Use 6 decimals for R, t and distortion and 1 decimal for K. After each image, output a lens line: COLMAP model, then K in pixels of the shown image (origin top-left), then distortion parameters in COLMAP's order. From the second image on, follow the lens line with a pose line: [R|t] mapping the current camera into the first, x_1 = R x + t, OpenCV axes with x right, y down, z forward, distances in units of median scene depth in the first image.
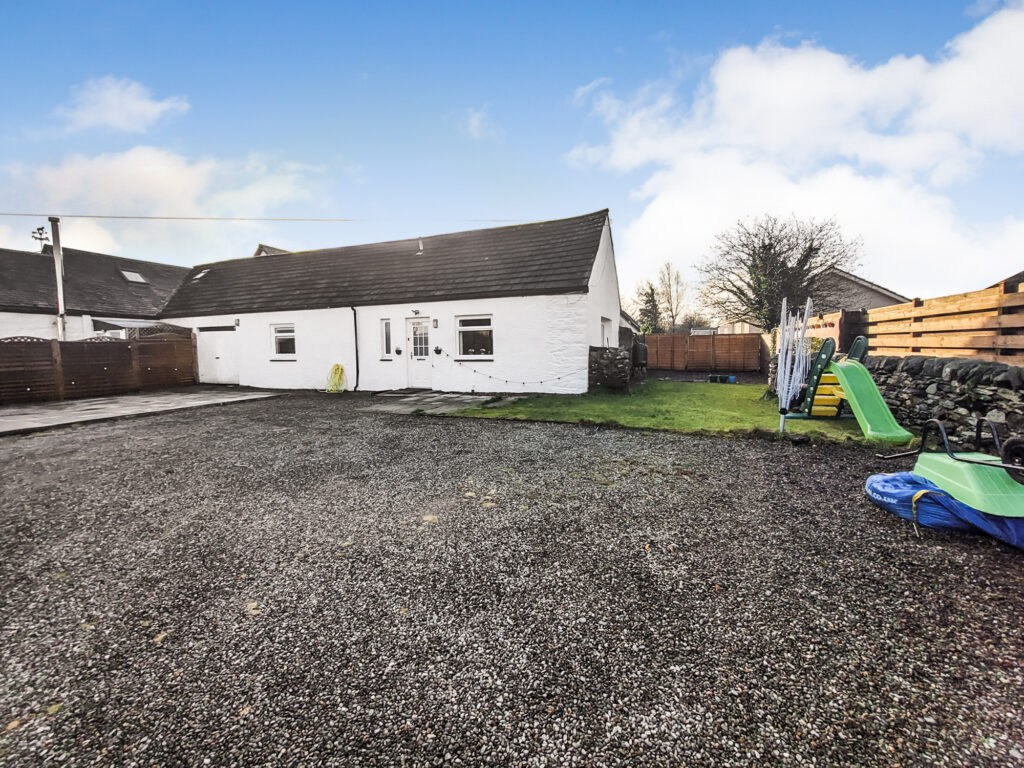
lens RADIAL K [[412.6, 0, 512.4], [0, 412.6, 368.2], [0, 0, 1]] dist [0.008394, -0.000170]
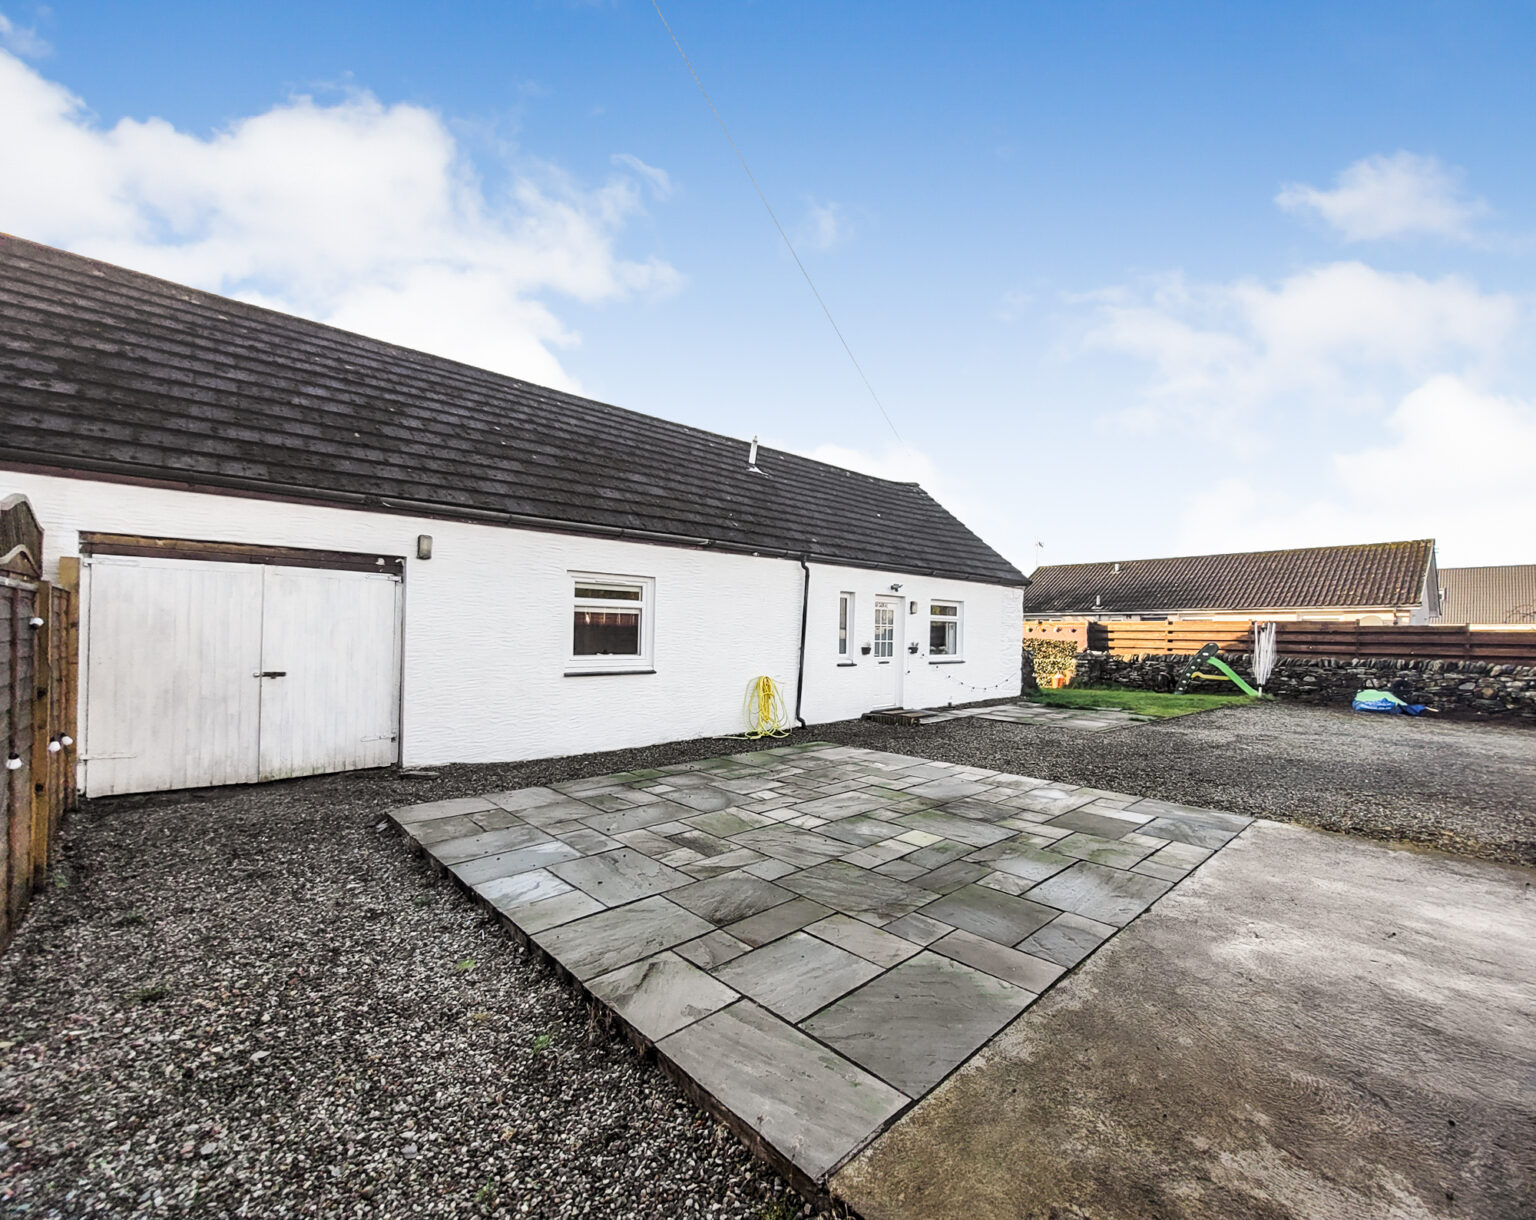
lens RADIAL K [[657.0, 0, 767.8], [0, 657.0, 635.9], [0, 0, 1]] dist [-0.000072, 0.000003]
pose [[0.429804, 0.019058, 0.902721, -1.159620], [0.032155, 0.998820, -0.036396, -0.030218], [-0.902349, 0.044670, 0.428684, 0.714014]]
